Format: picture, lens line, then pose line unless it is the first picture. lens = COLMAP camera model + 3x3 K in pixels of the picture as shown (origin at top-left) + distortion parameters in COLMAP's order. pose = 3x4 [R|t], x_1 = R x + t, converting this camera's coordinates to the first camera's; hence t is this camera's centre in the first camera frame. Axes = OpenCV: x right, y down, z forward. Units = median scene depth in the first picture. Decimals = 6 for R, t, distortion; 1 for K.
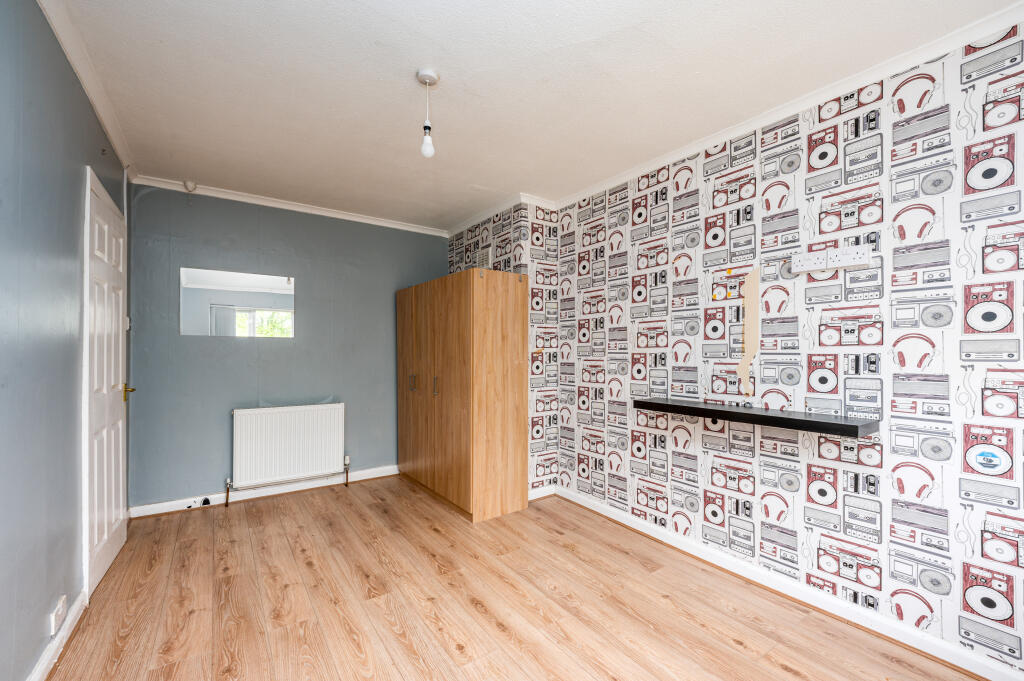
lens RADIAL K [[420.3, 0, 515.8], [0, 420.3, 348.0], [0, 0, 1]] dist [0.016538, -0.003503]
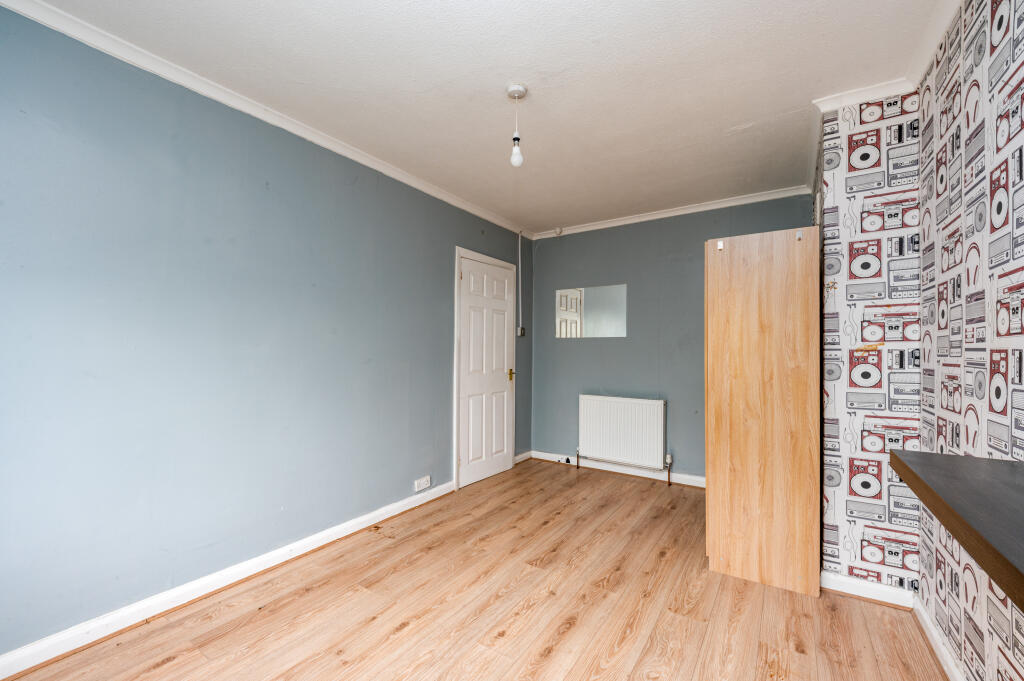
lens RADIAL K [[420.3, 0, 515.1], [0, 420.3, 345.4], [0, 0, 1]] dist [0.016538, -0.003503]
pose [[0.372240, -0.011765, -0.928062, 0.539415], [0.007025, 0.999927, -0.009858, 0.009220], [0.928110, -0.002850, 0.372295, 0.413381]]
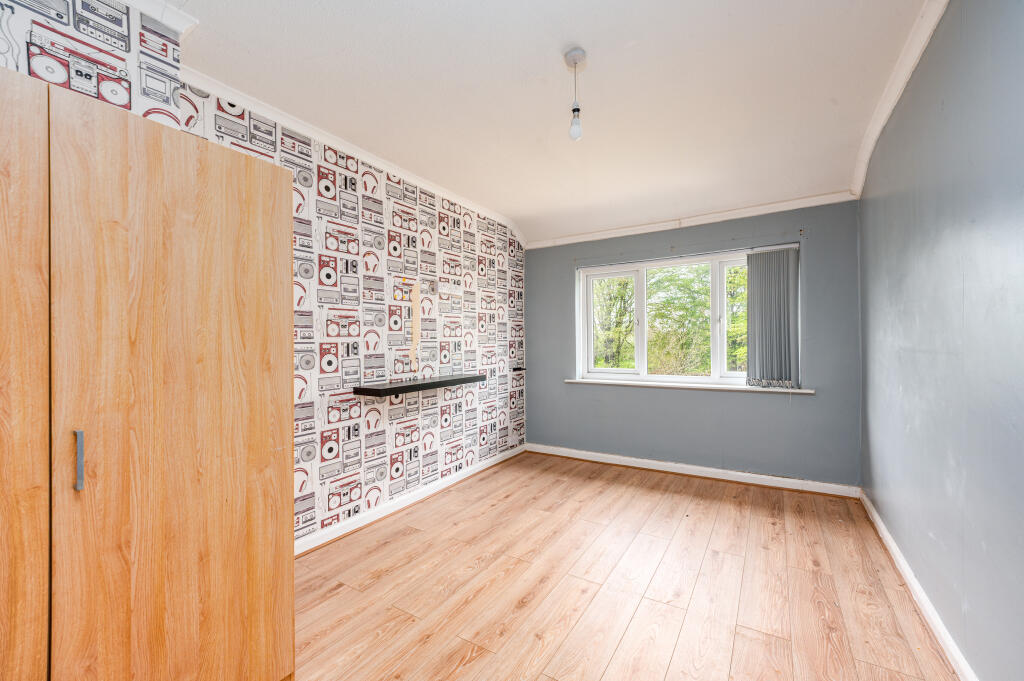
lens RADIAL K [[420.3, 0, 512.5], [0, 420.3, 337.1], [0, 0, 1]] dist [0.016538, -0.003503]
pose [[-0.391681, 0.007154, 0.920073, -0.725896], [-0.001900, 0.999961, -0.008583, 0.007516], [-0.920099, -0.005110, -0.391652, 1.048485]]
